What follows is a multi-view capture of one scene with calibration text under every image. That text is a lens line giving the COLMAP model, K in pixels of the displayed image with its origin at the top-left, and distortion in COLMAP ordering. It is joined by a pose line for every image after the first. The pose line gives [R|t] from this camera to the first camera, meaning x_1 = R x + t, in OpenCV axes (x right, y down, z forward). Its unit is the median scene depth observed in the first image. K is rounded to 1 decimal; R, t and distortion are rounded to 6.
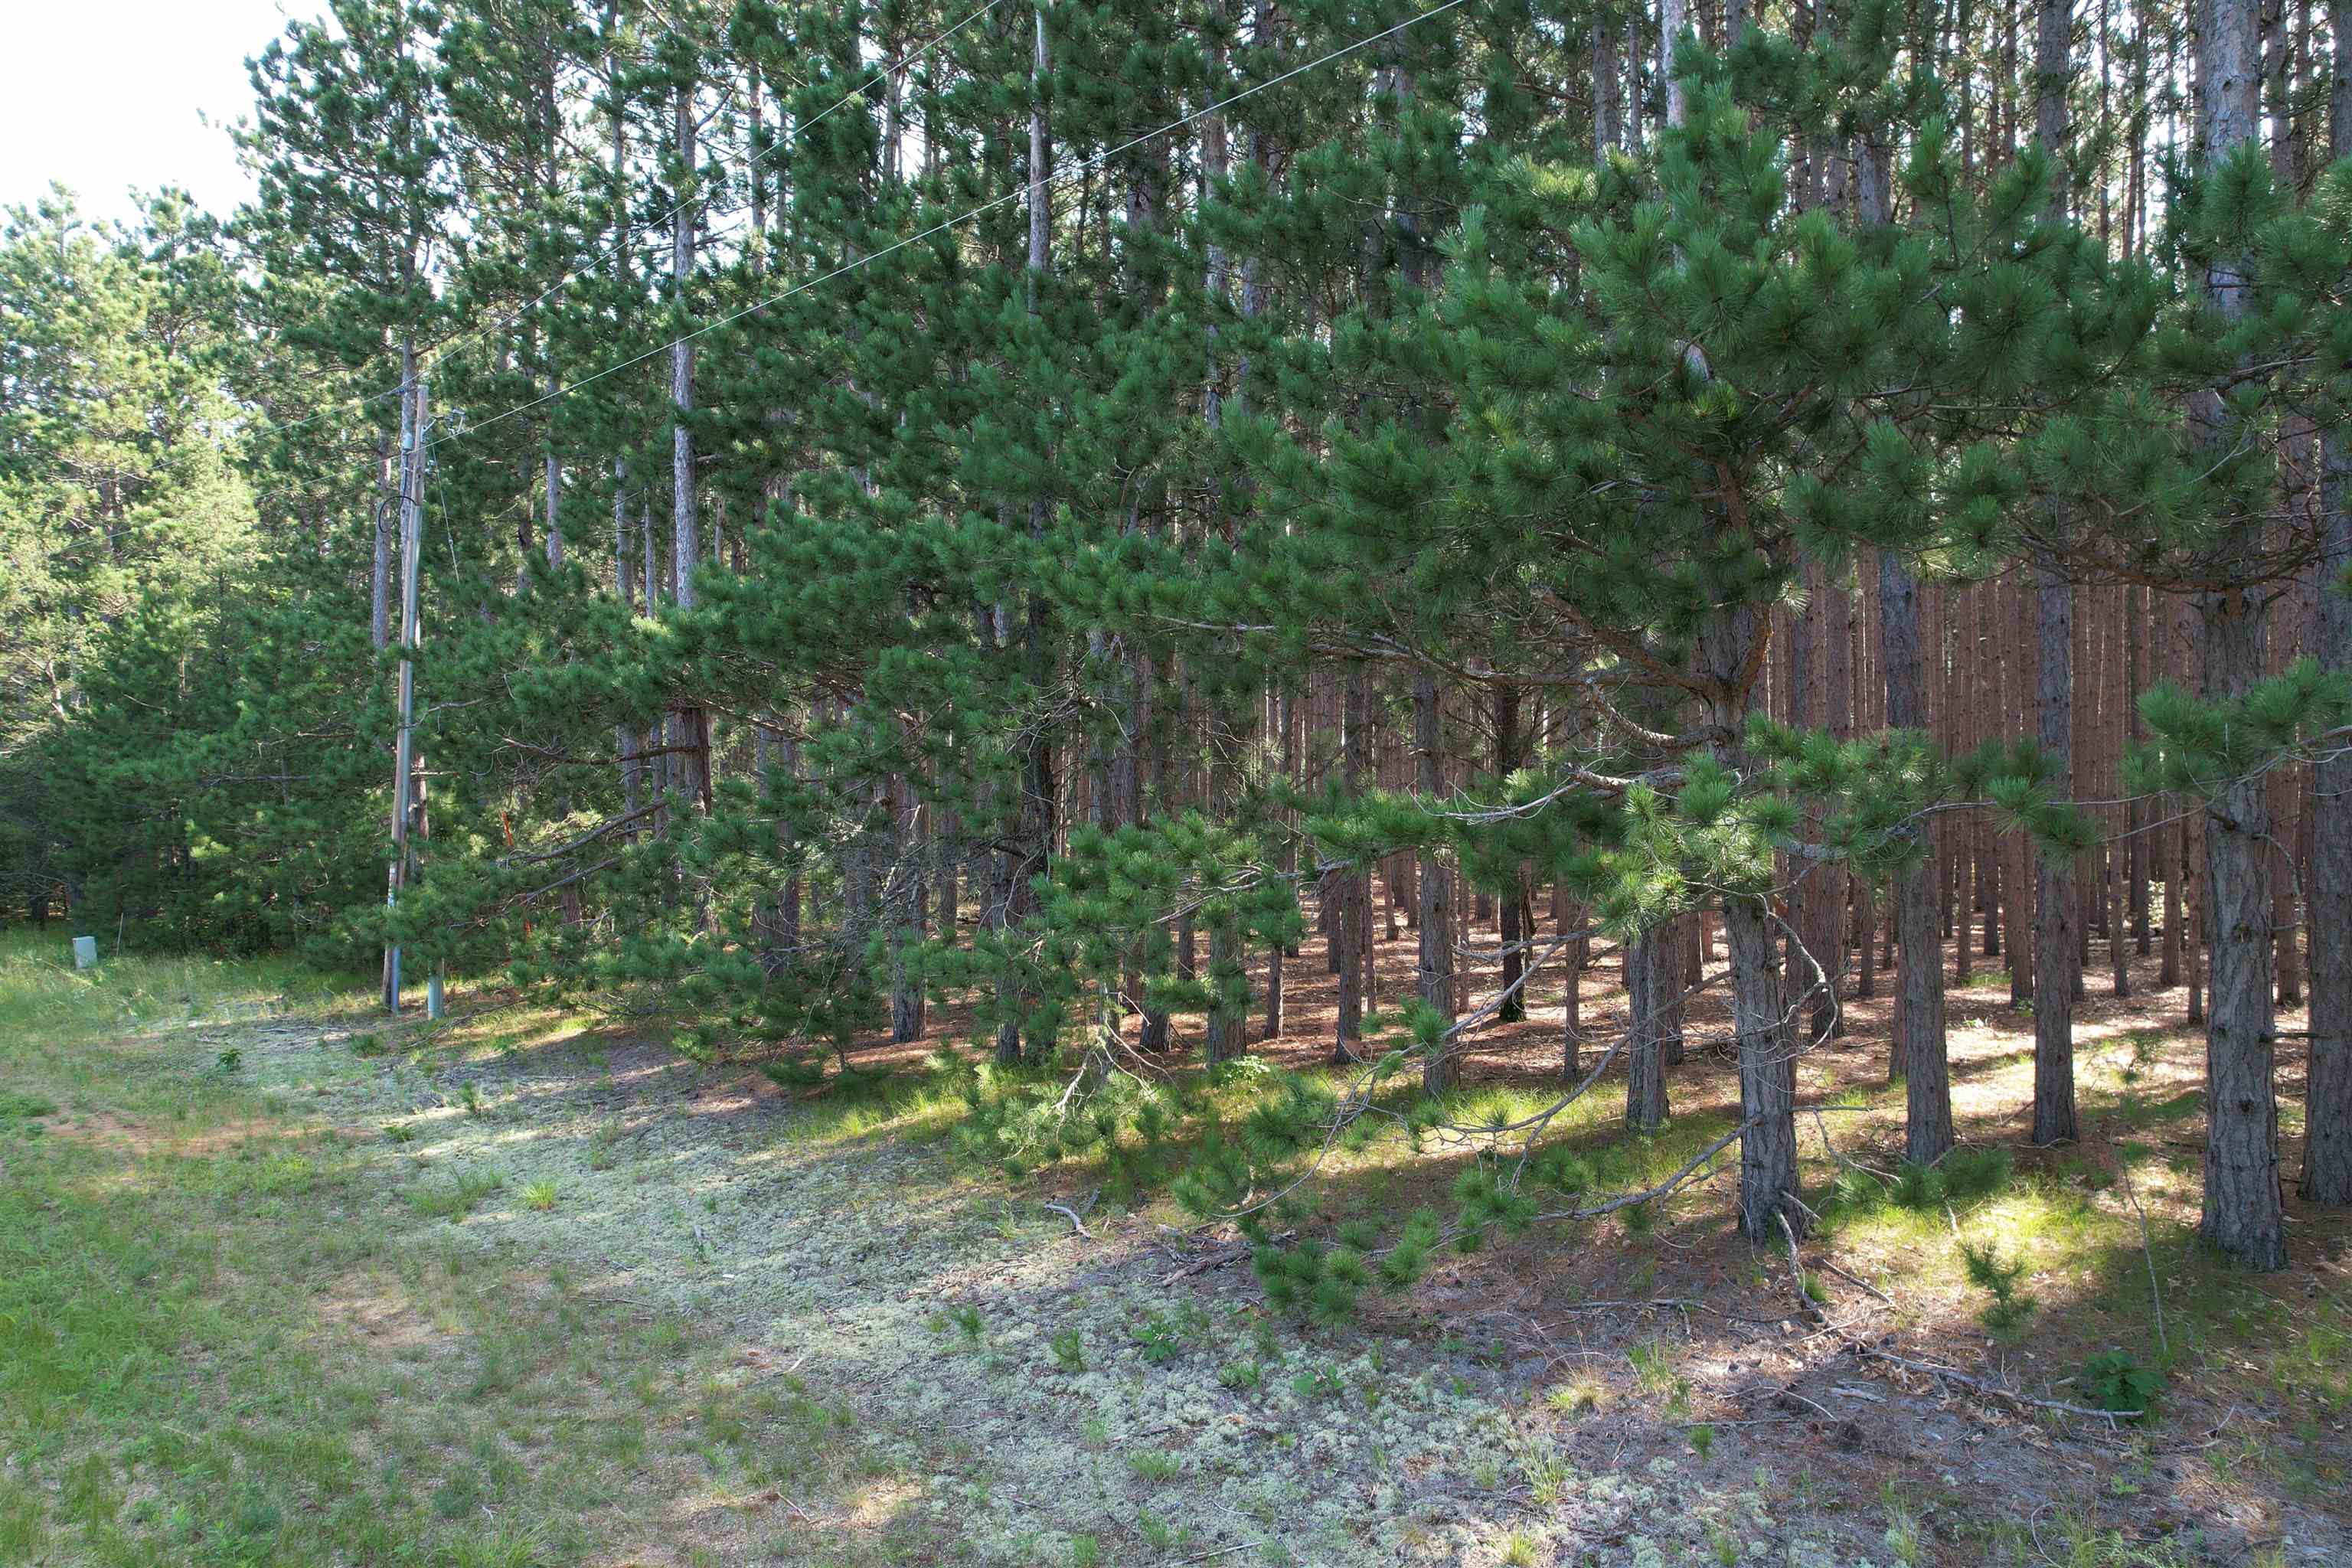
lens RADIAL K [[1499.2, 0, 1188.5], [0, 1499.2, 795.6], [0, 0, 1]] dist [-0.073656, 0.066228]
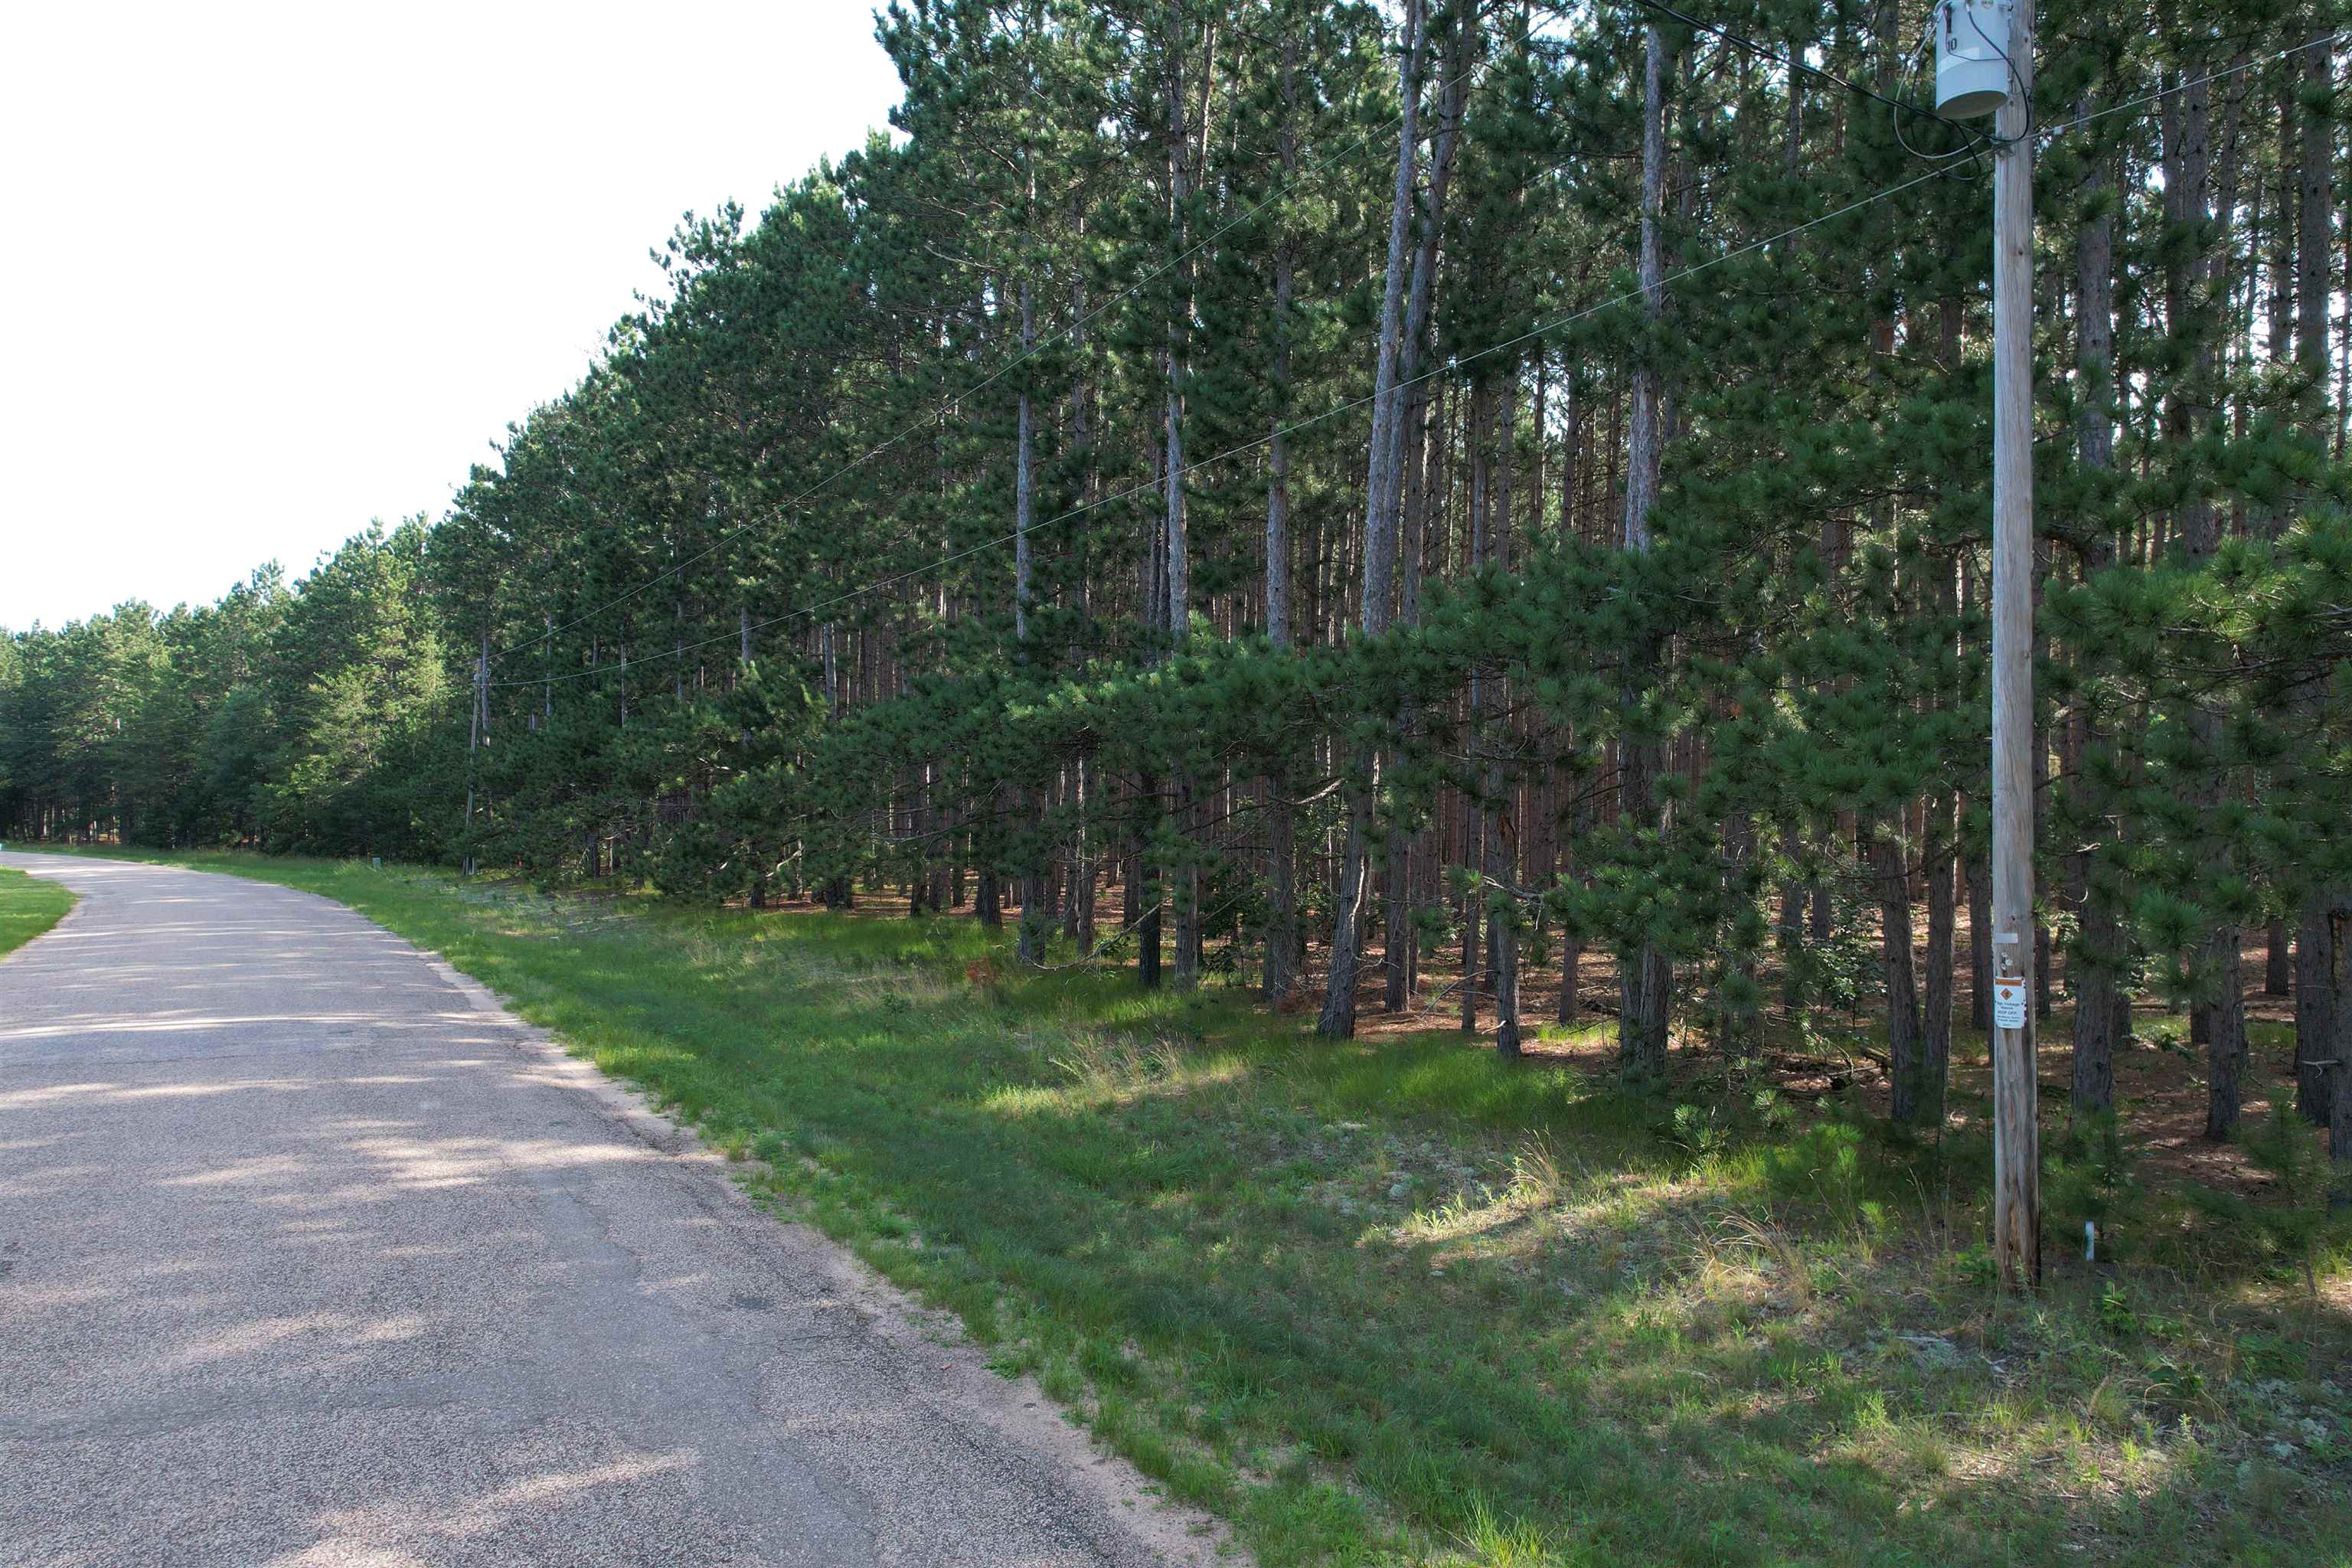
lens RADIAL K [[1499.2, 0, 1188.5], [0, 1499.2, 795.6], [0, 0, 1]] dist [-0.073656, 0.066228]
pose [[0.987053, 0.010370, -0.160062, 0.891319], [-0.009896, 0.999944, 0.003758, -0.028501], [0.160092, -0.002126, 0.987100, -1.106185]]
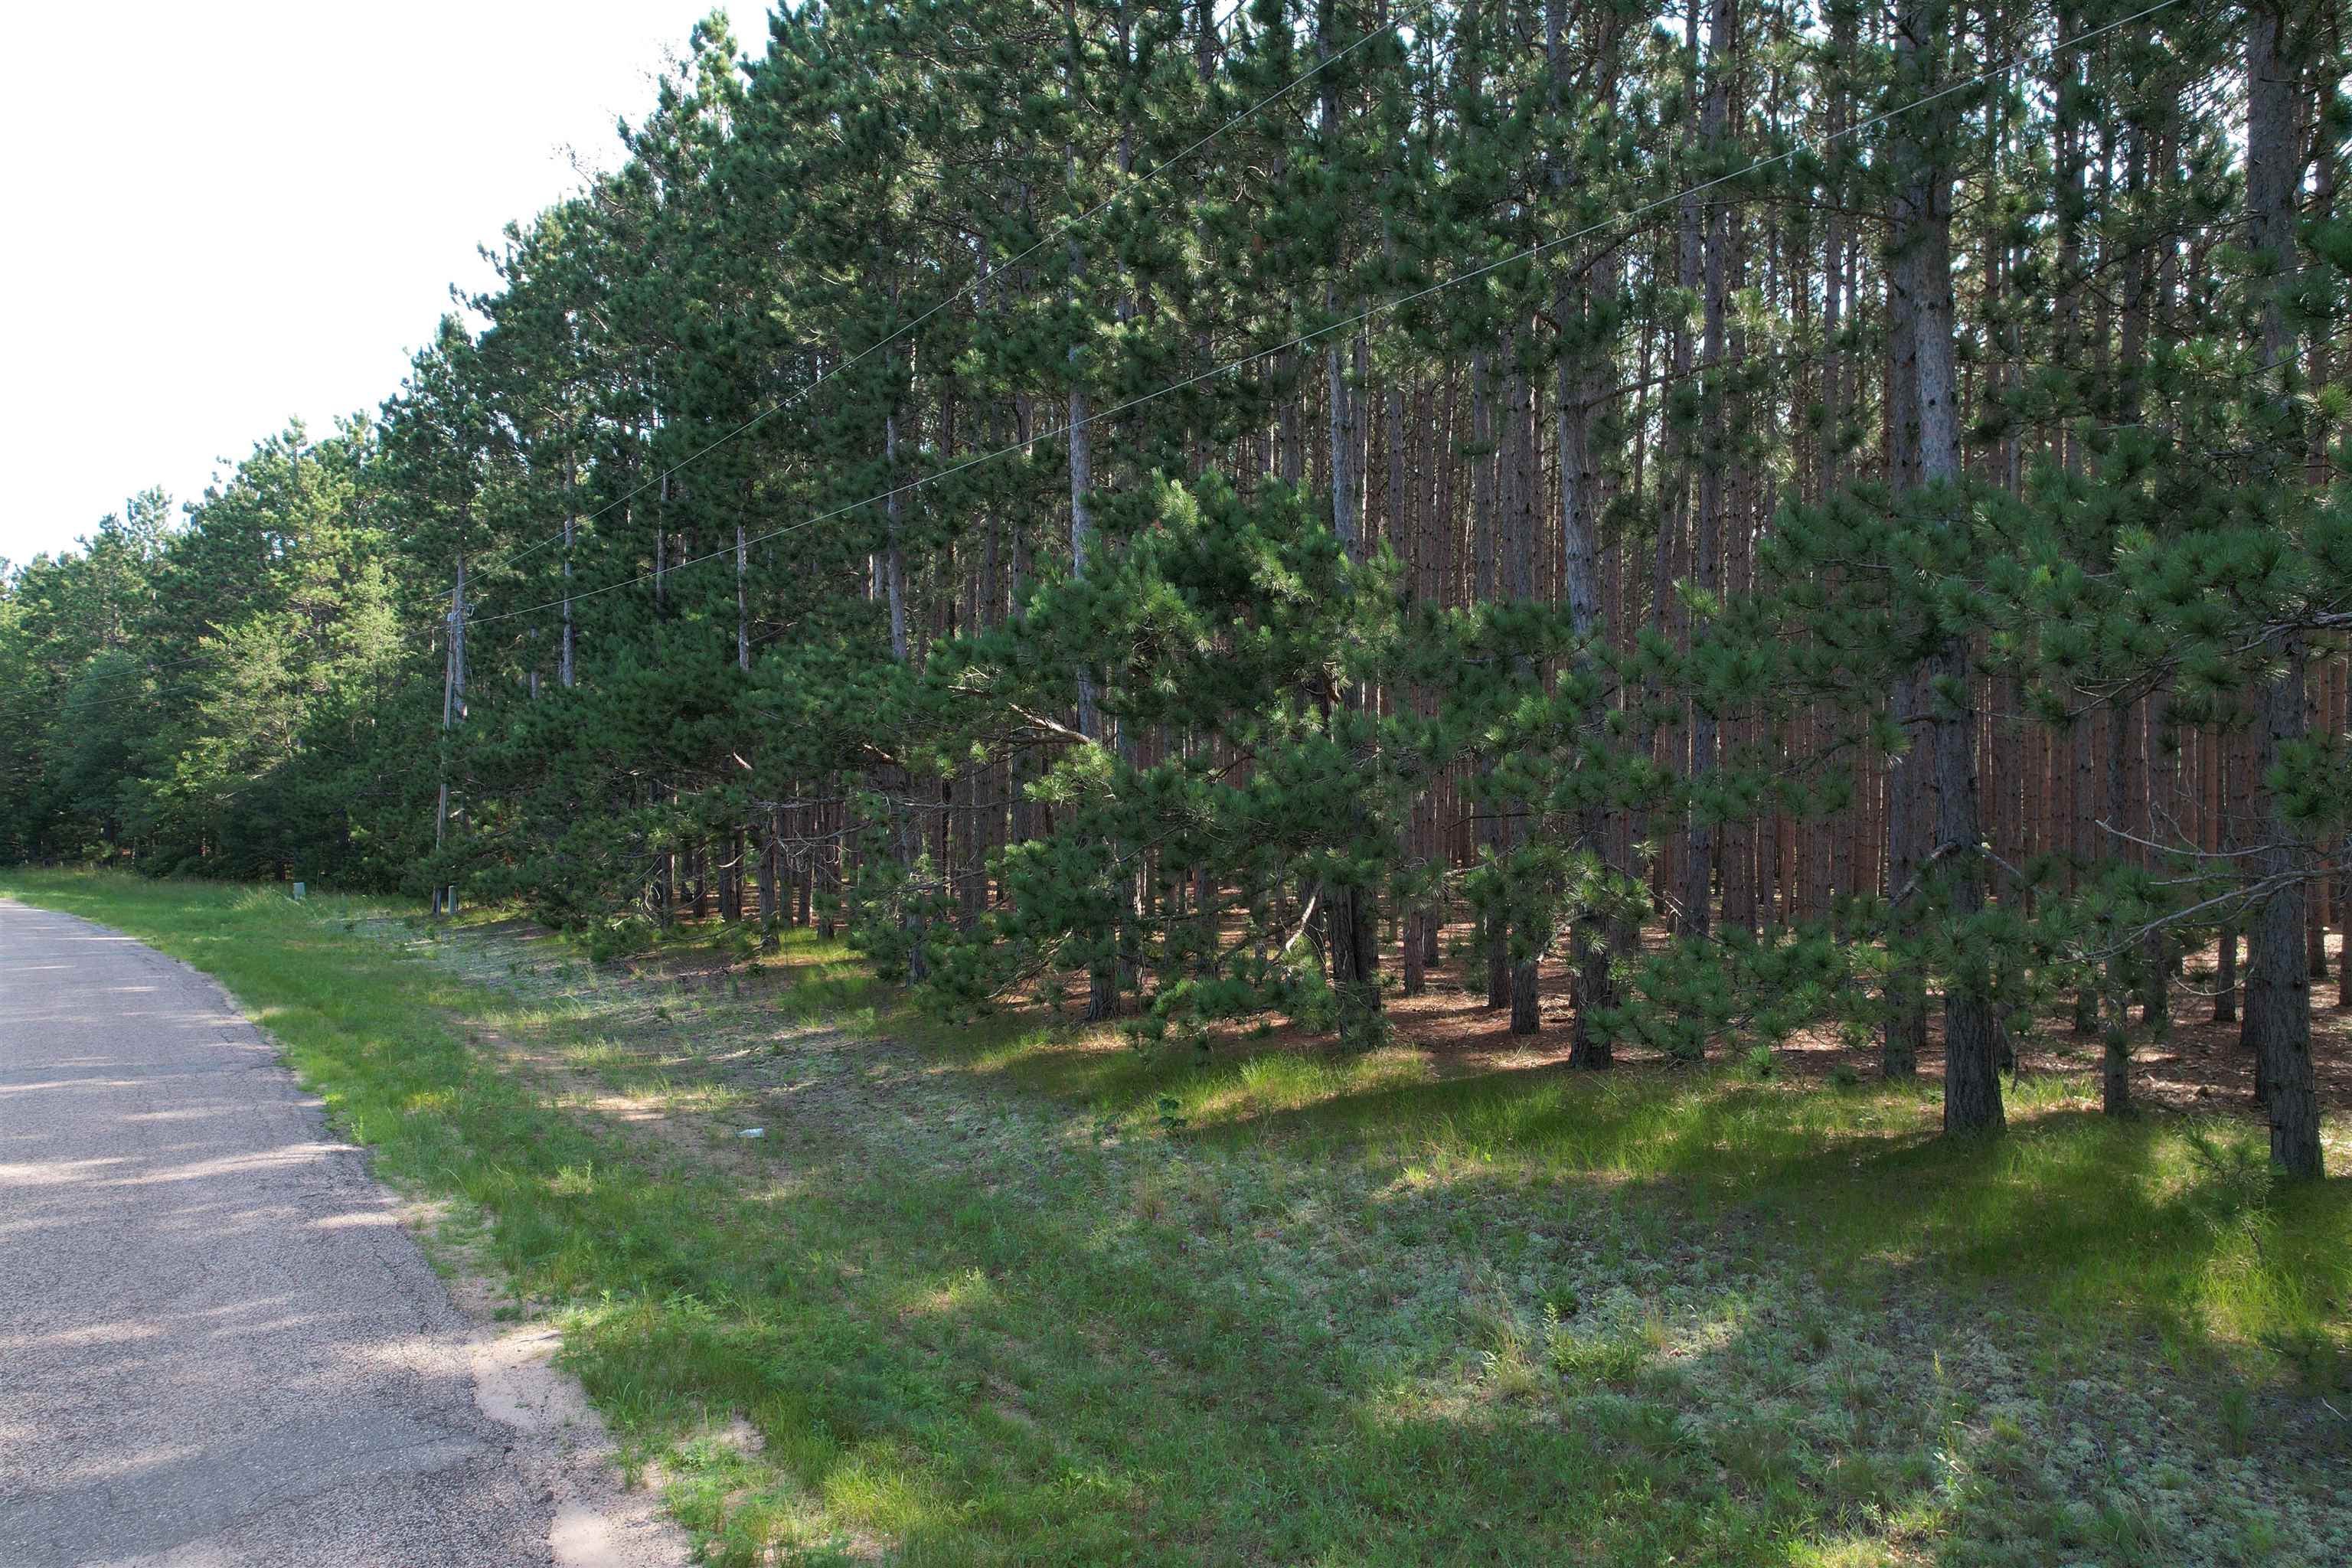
lens RADIAL K [[1474.6, 0, 1202.4], [0, 1474.6, 796.8], [0, 0, 1]] dist [-0.071142, 0.055152]
pose [[0.994492, 0.007013, -0.104576, 0.441859], [-0.006528, 0.999966, 0.004981, -0.019101], [0.104607, -0.004271, 0.994504, -0.533750]]
